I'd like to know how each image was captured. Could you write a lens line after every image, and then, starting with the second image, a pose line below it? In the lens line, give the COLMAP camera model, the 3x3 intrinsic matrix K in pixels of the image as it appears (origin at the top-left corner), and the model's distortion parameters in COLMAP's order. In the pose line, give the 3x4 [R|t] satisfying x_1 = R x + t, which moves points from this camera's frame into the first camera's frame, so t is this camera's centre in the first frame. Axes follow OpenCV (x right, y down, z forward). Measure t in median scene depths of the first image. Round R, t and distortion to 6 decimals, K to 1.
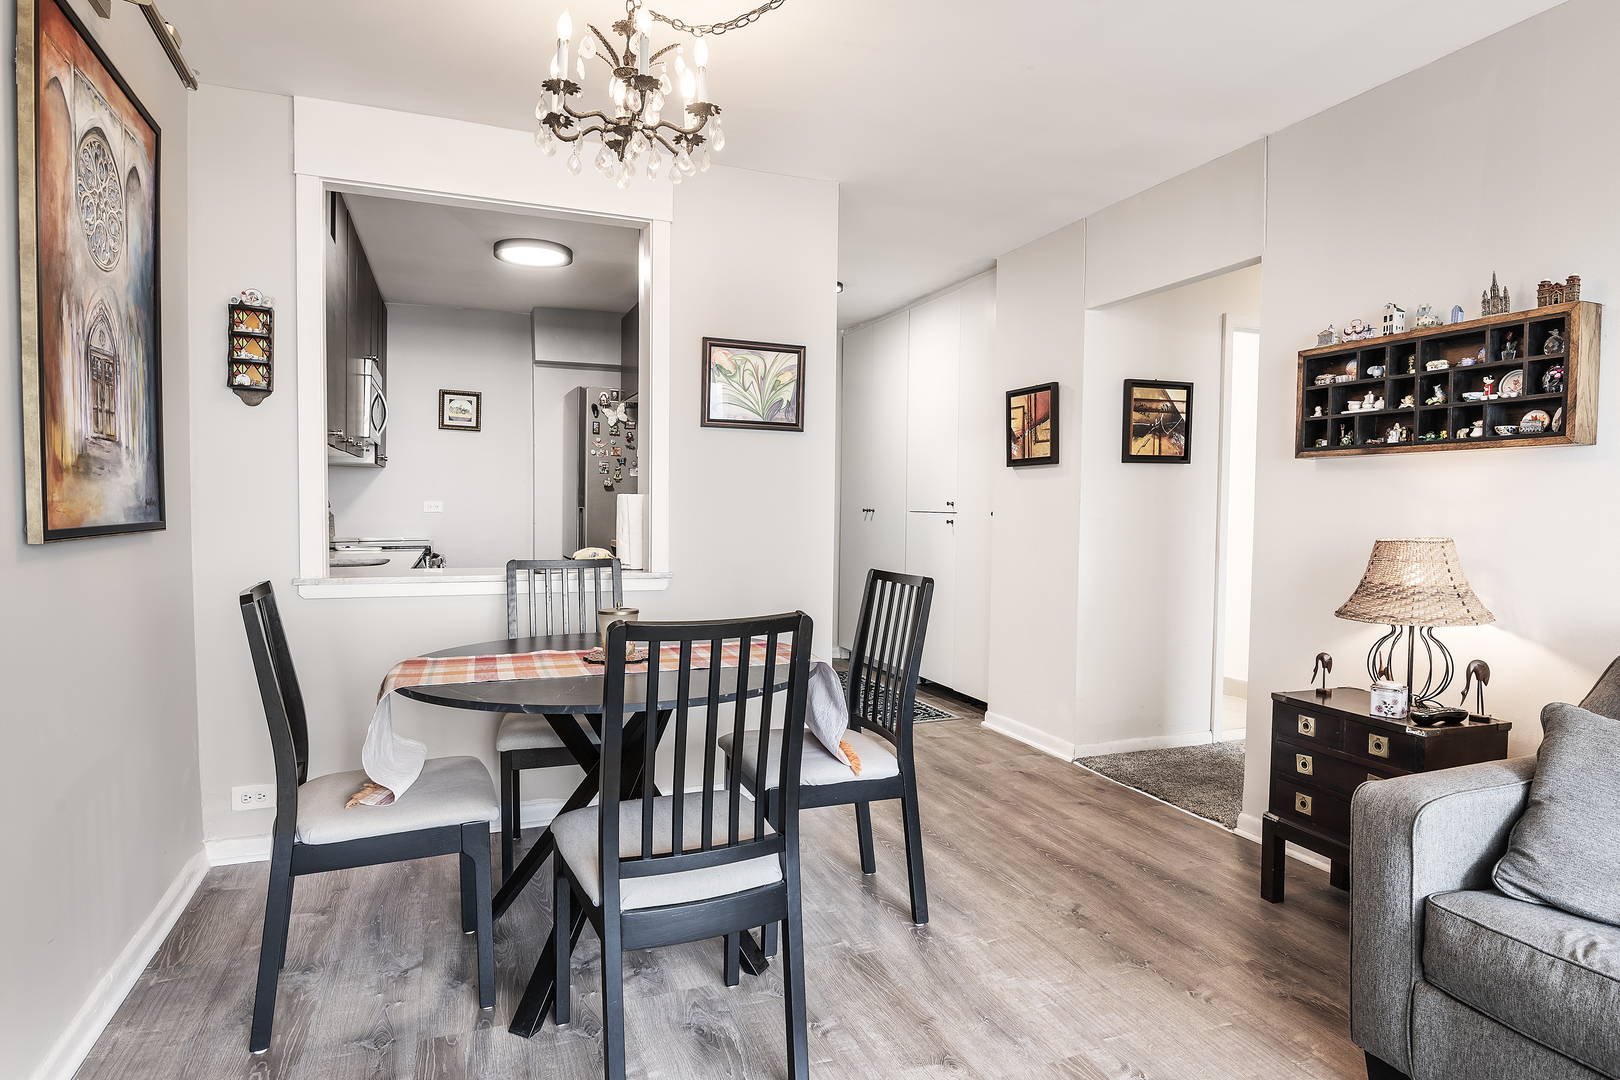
lens RADIAL K [[912.6, 0, 809.9], [0, 912.6, 589.0], [0, 0, 1]] dist [-0.004770, -0.001674]
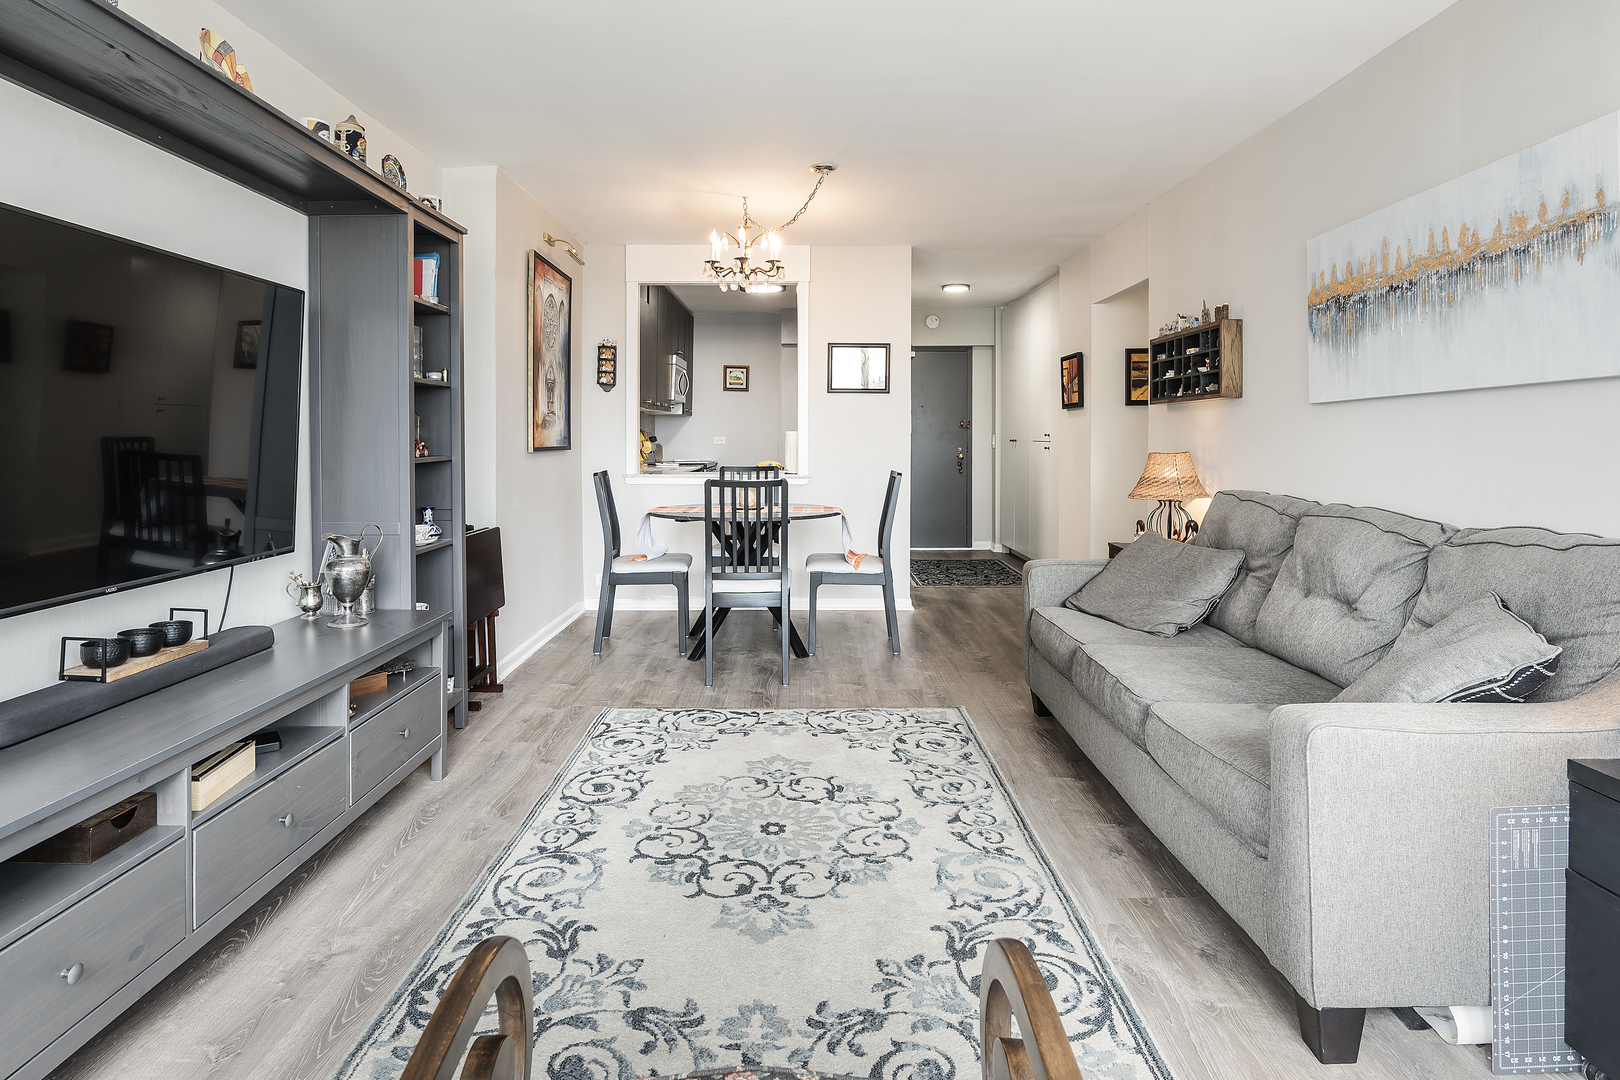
lens RADIAL K [[905.4, 0, 810.0], [0, 905.4, 540.0], [0, 0, 1]] dist [-0.000621, -0.000031]
pose [[0.933684, 0.030777, -0.356774, 0.591988], [-0.024196, 0.999445, 0.022894, 0.083290], [0.357281, -0.012743, 0.933910, -0.805813]]
